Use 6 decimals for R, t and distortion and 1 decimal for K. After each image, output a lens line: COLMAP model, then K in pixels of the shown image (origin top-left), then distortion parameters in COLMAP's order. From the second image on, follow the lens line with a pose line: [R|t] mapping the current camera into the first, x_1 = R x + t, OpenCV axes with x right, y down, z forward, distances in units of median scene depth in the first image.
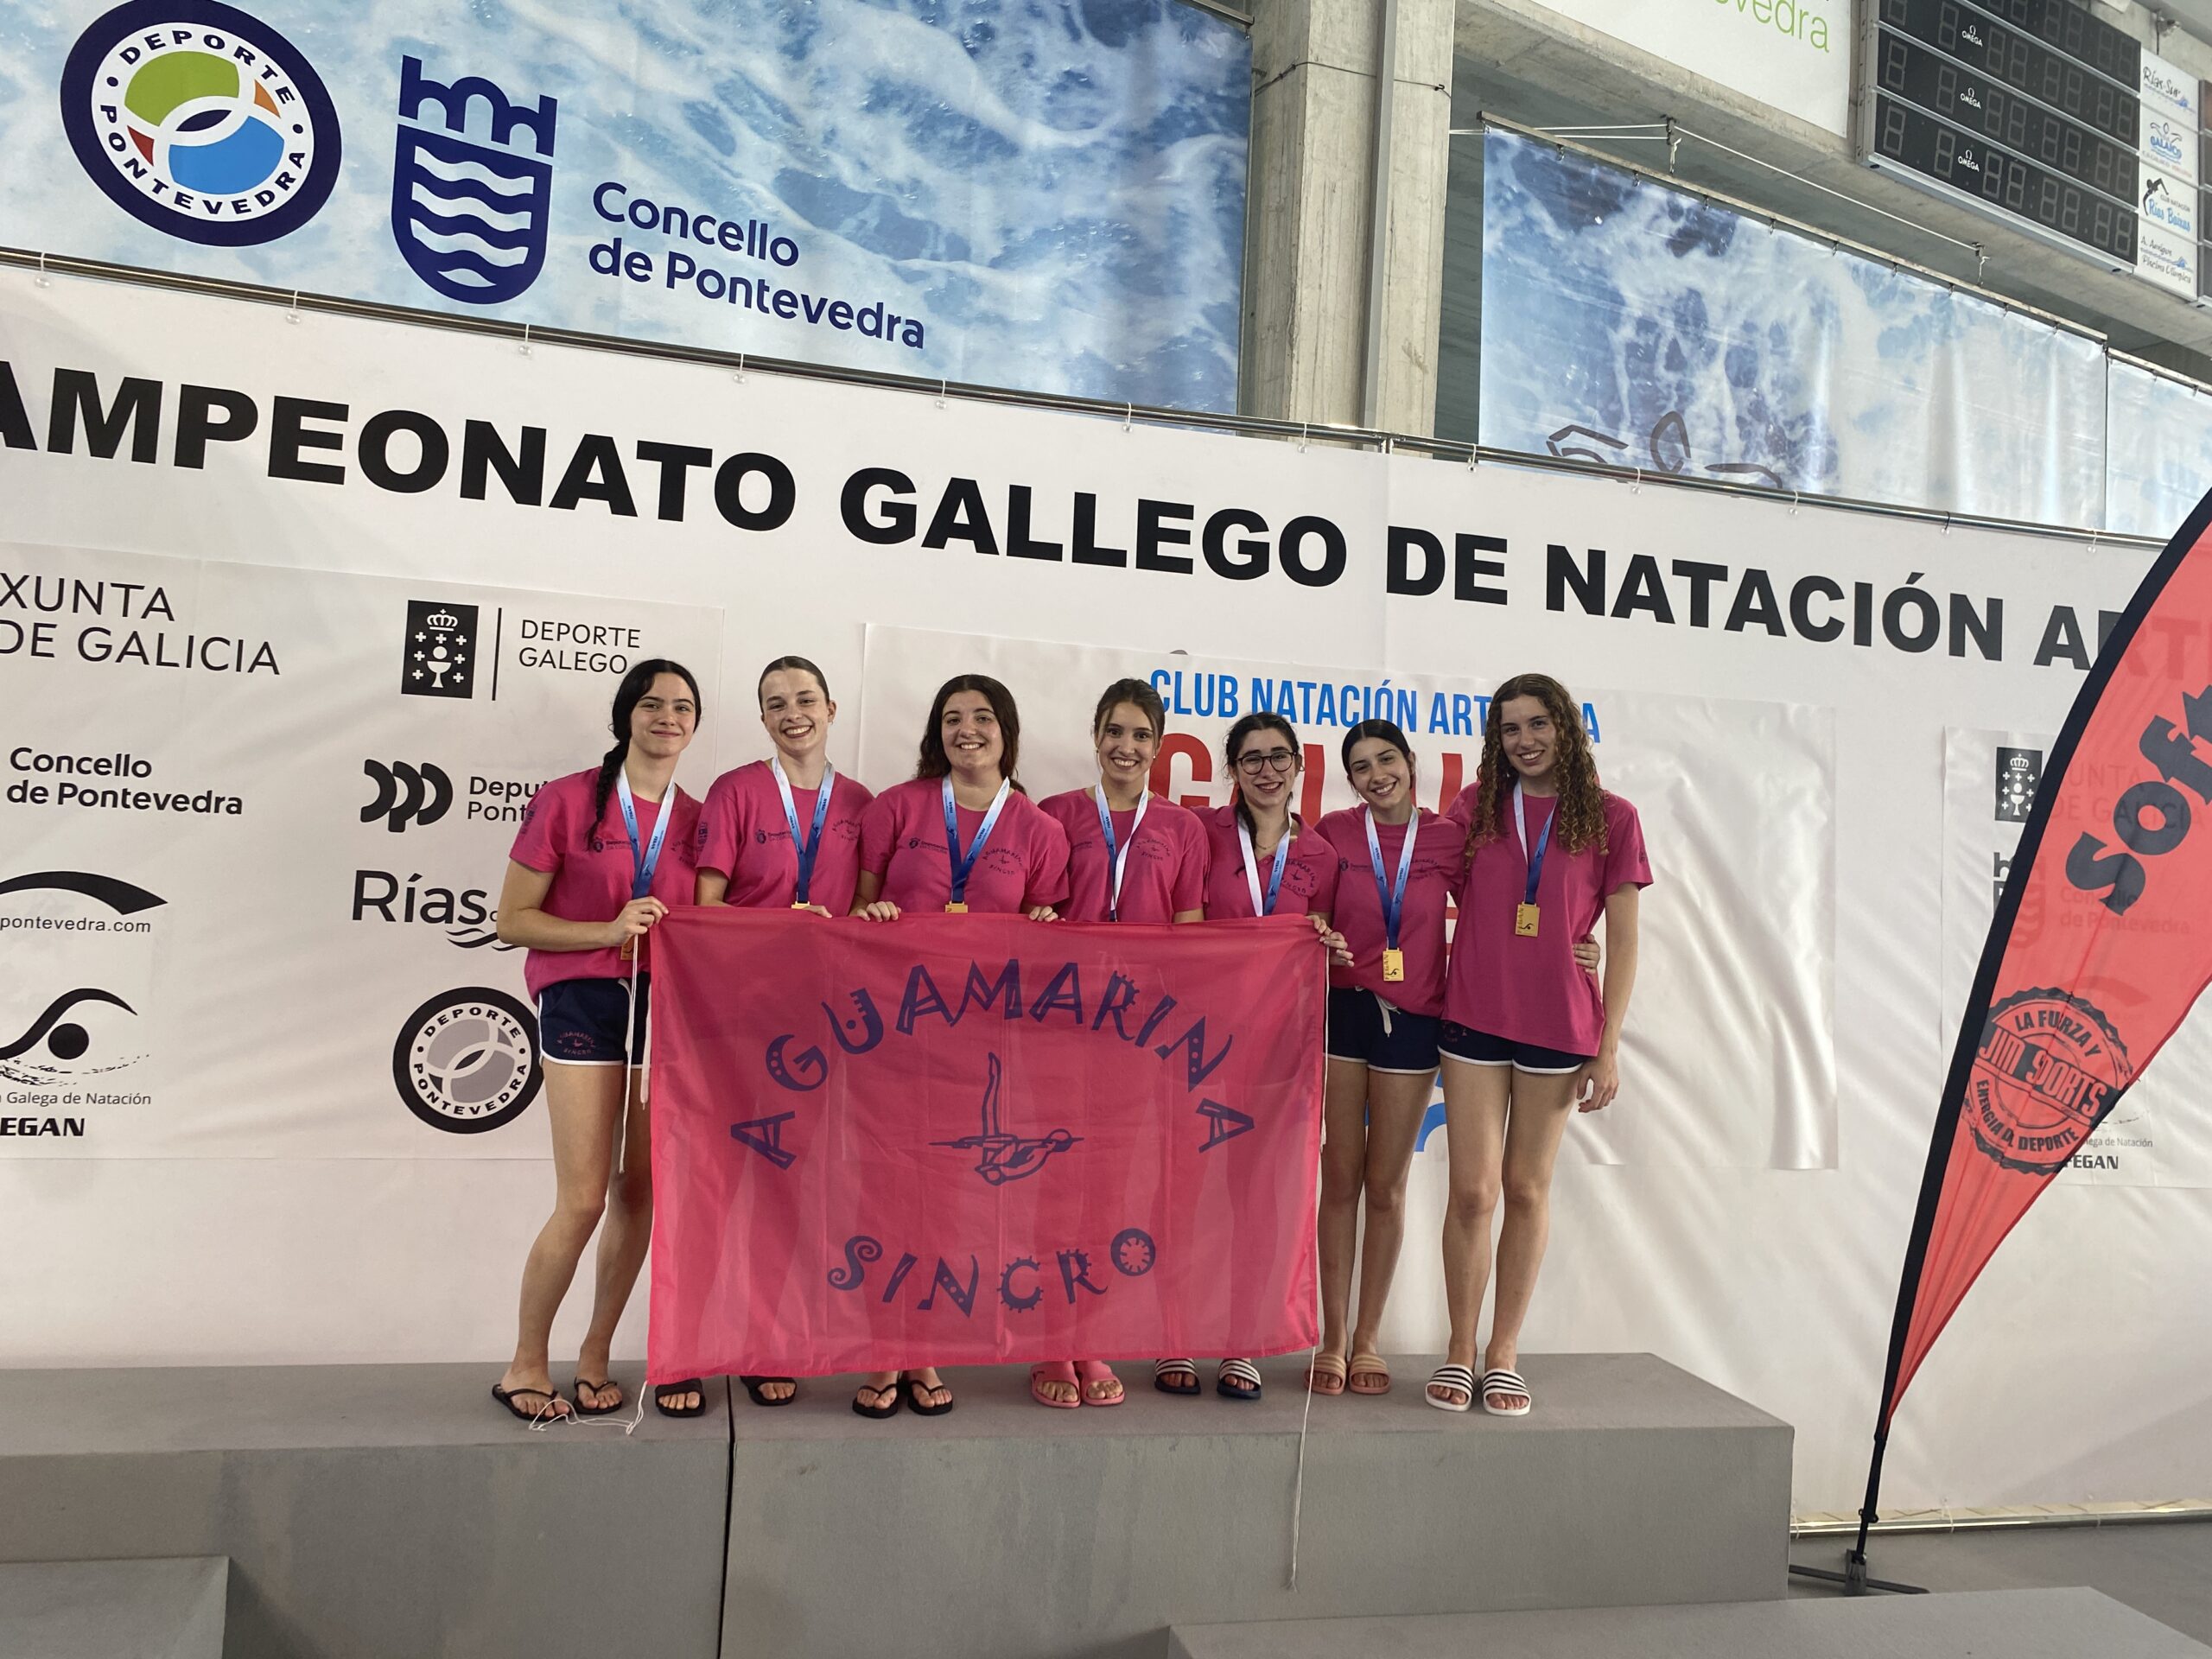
lens RADIAL K [[1679.1, 0, 1095.8], [0, 1679.1, 817.3], [0, 0, 1]] dist [-0.020220, 0.013303]
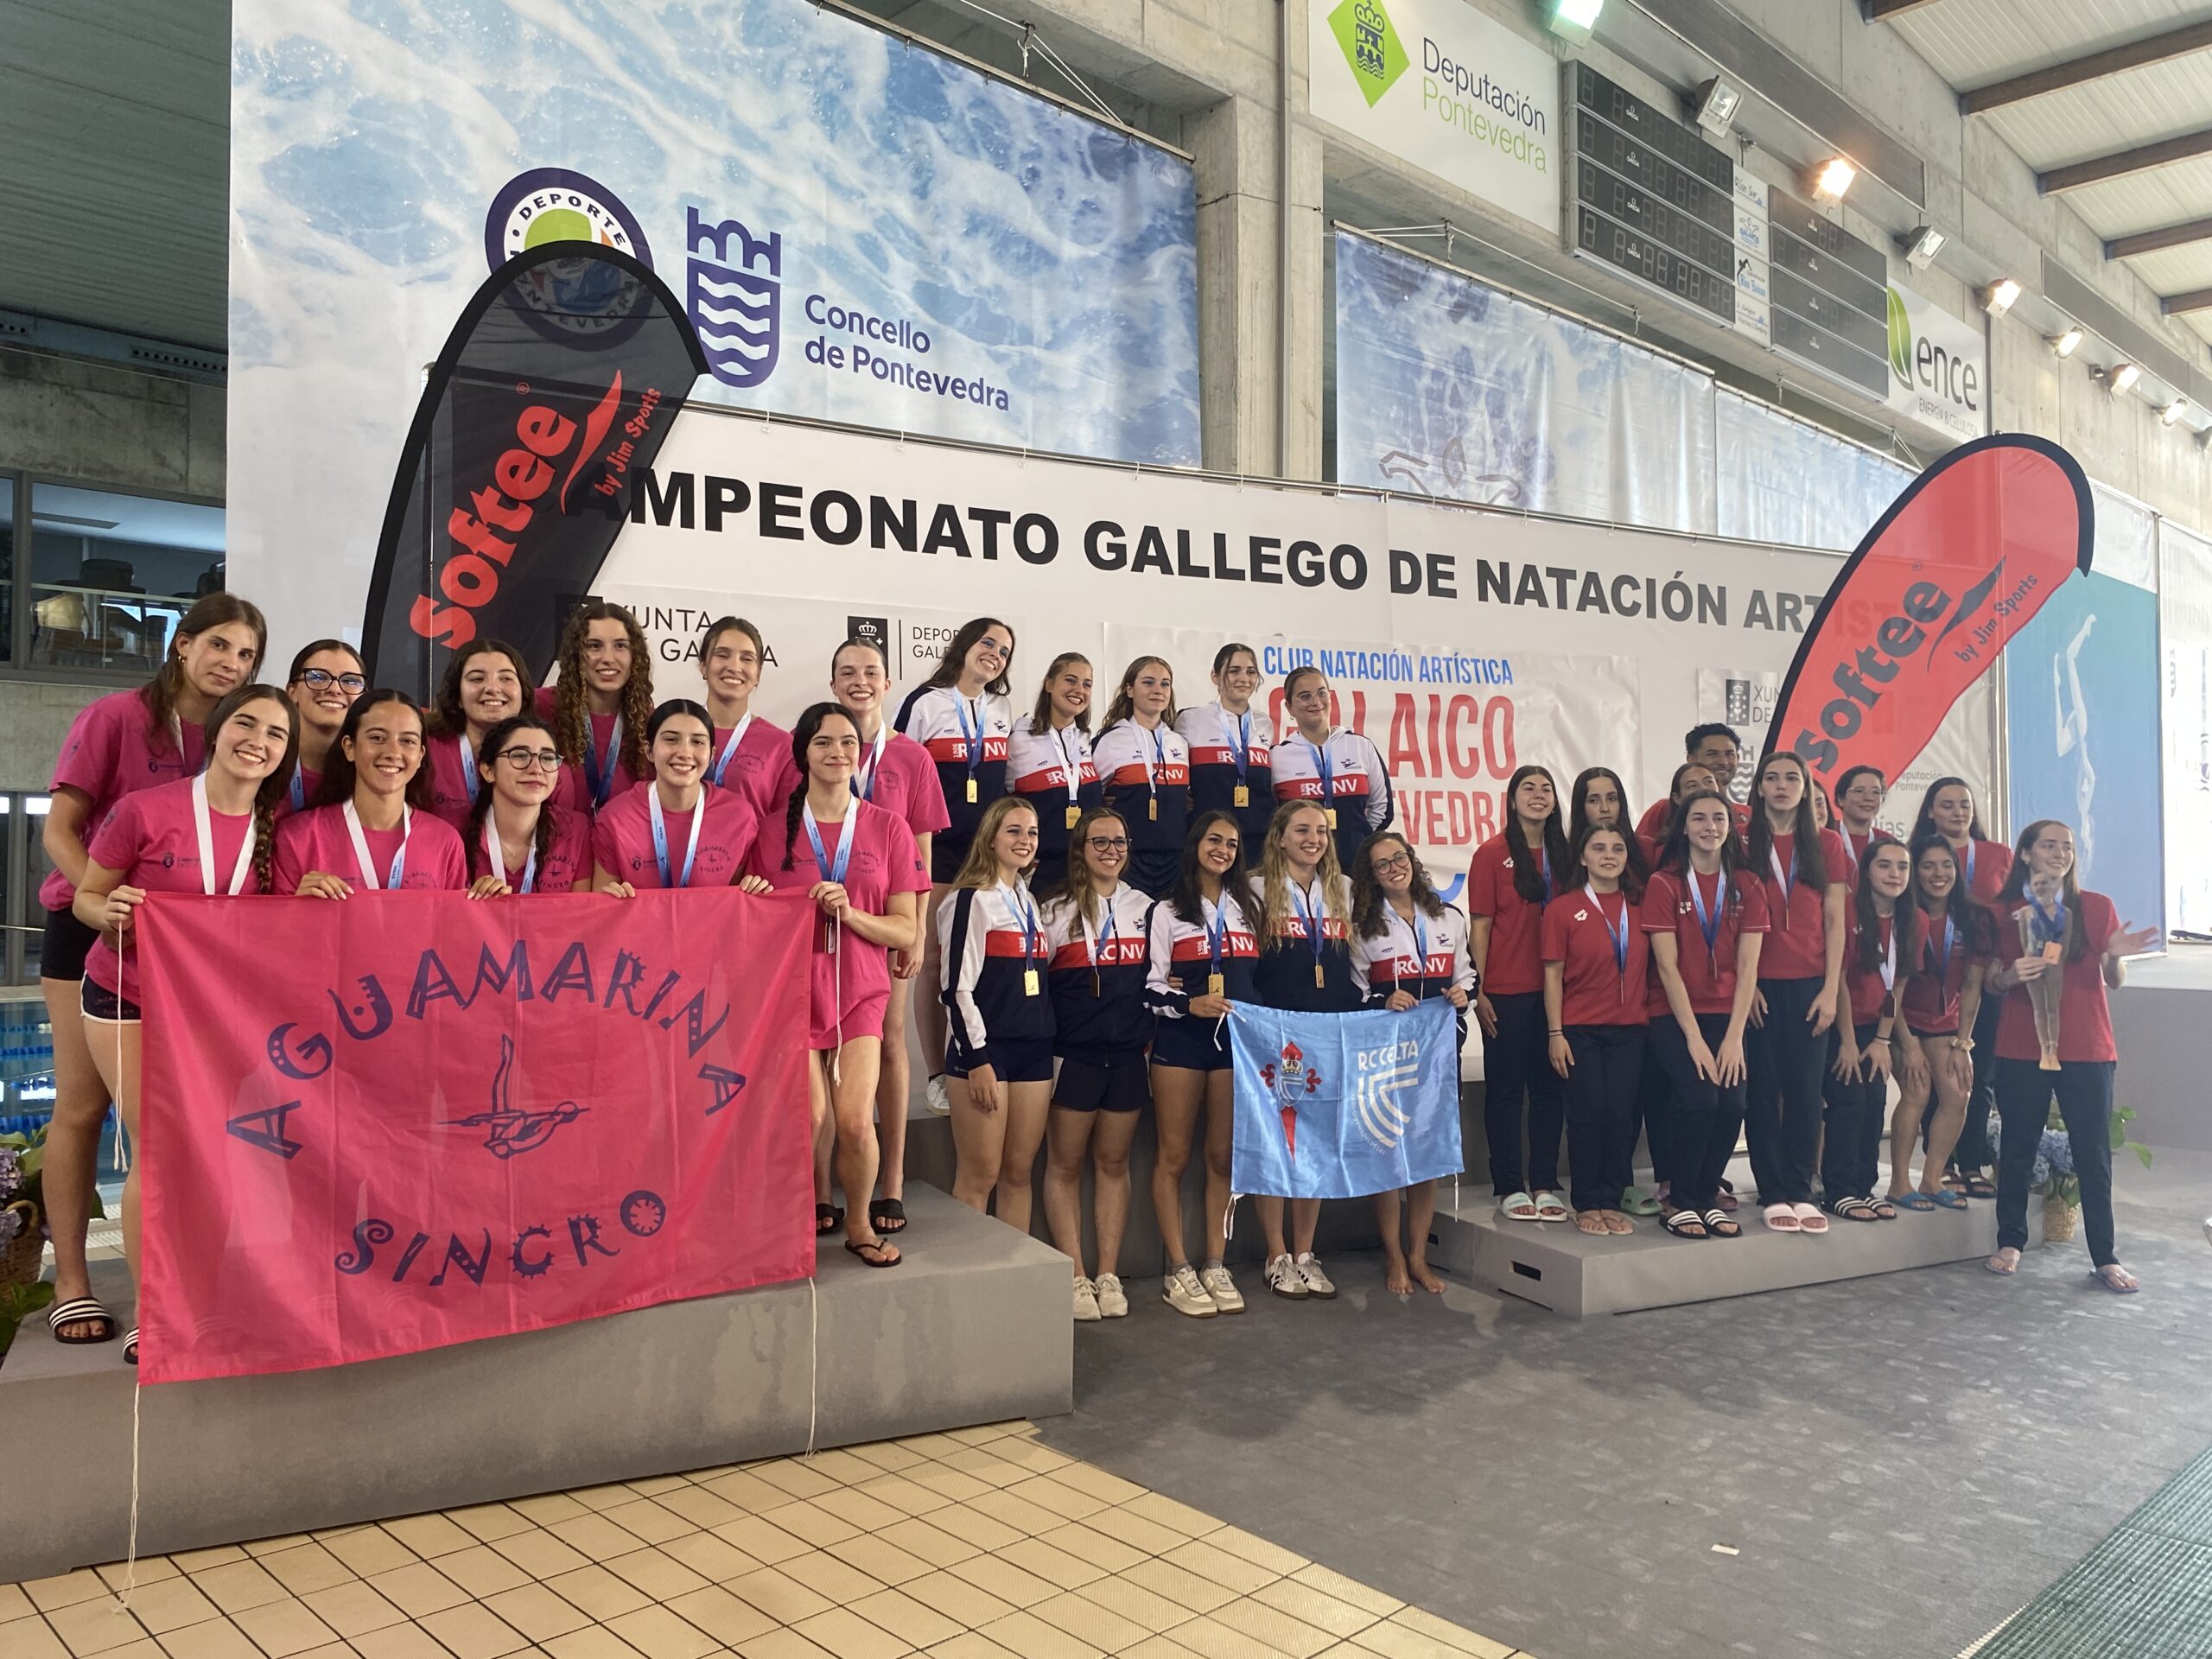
lens RADIAL K [[1679.1, 0, 1111.3], [0, 1679.1, 816.0], [0, 0, 1]] dist [-0.020220, 0.013303]
pose [[0.967989, -0.050124, 0.245936, -0.406779], [0.041315, 0.998311, 0.040855, -0.001273], [-0.247568, -0.029386, 0.968425, -0.388385]]
